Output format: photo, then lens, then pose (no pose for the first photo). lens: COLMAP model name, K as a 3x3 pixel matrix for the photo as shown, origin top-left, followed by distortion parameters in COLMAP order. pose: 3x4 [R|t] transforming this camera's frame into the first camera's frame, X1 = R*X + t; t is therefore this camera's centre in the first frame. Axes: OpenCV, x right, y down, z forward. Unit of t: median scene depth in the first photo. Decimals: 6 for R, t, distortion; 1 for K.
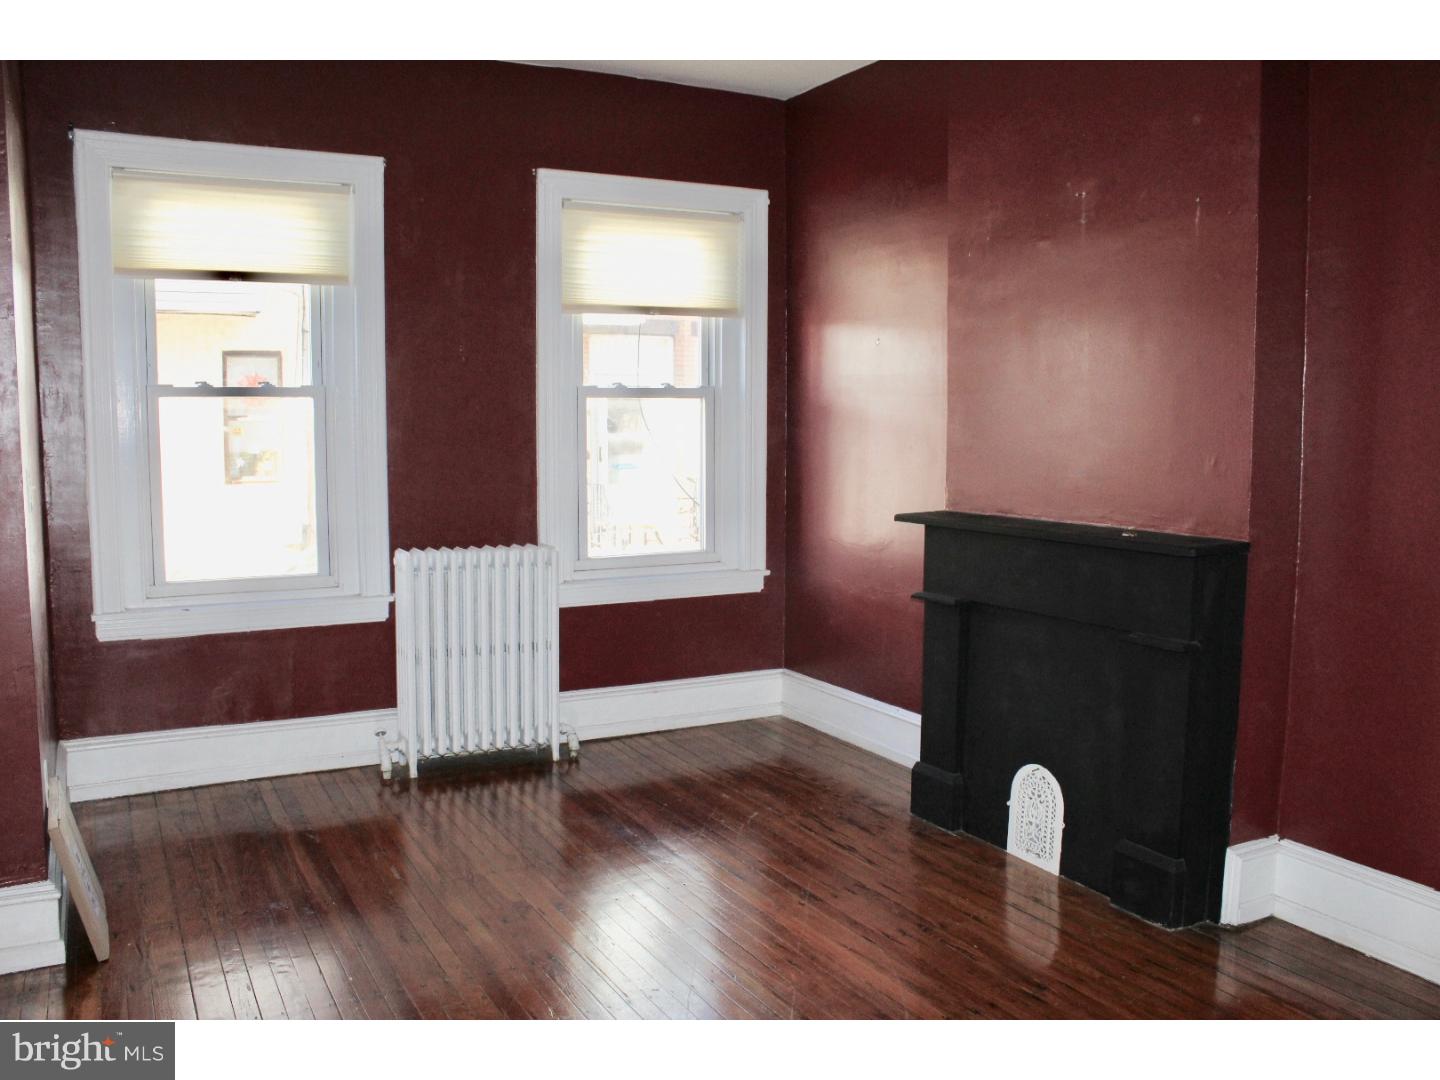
lens RADIAL K [[1196.4, 0, 701.6], [0, 1196.4, 538.6], [0, 0, 1]] dist [-0.167928, 0.146189]
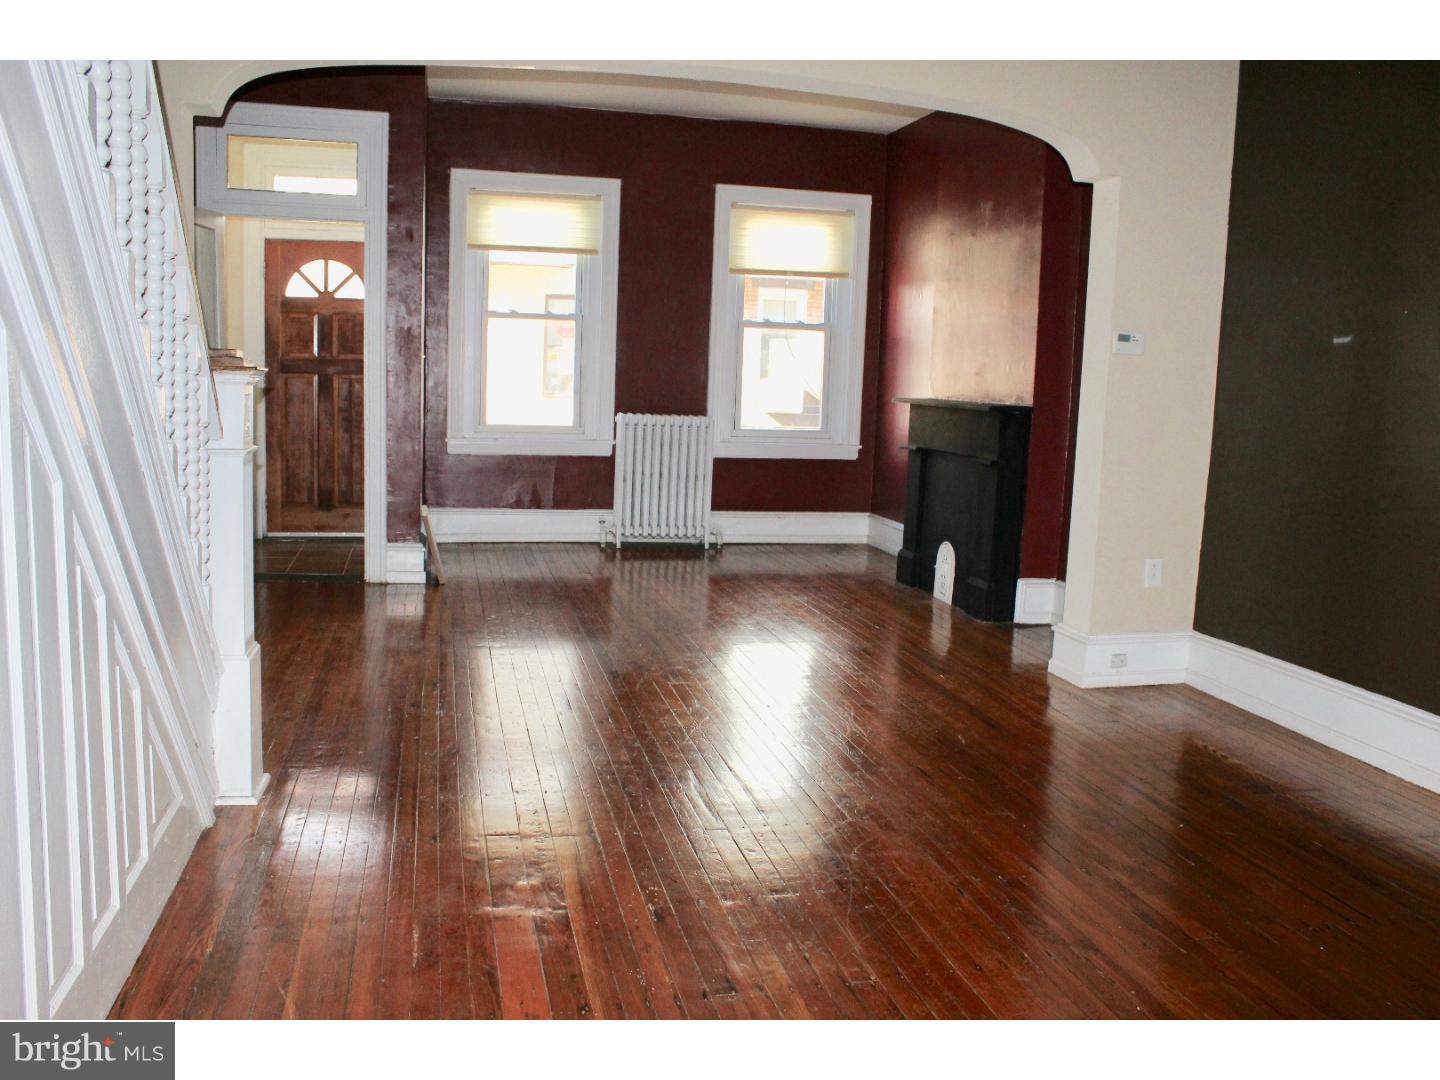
lens RADIAL K [[1196.4, 0, 701.6], [0, 1196.4, 538.6], [0, 0, 1]] dist [-0.167928, 0.146189]
pose [[0.962718, 0.070022, -0.261288, 0.302527], [-0.060197, 0.997152, 0.045425, 0.100254], [0.263725, -0.028003, 0.964191, -0.589839]]
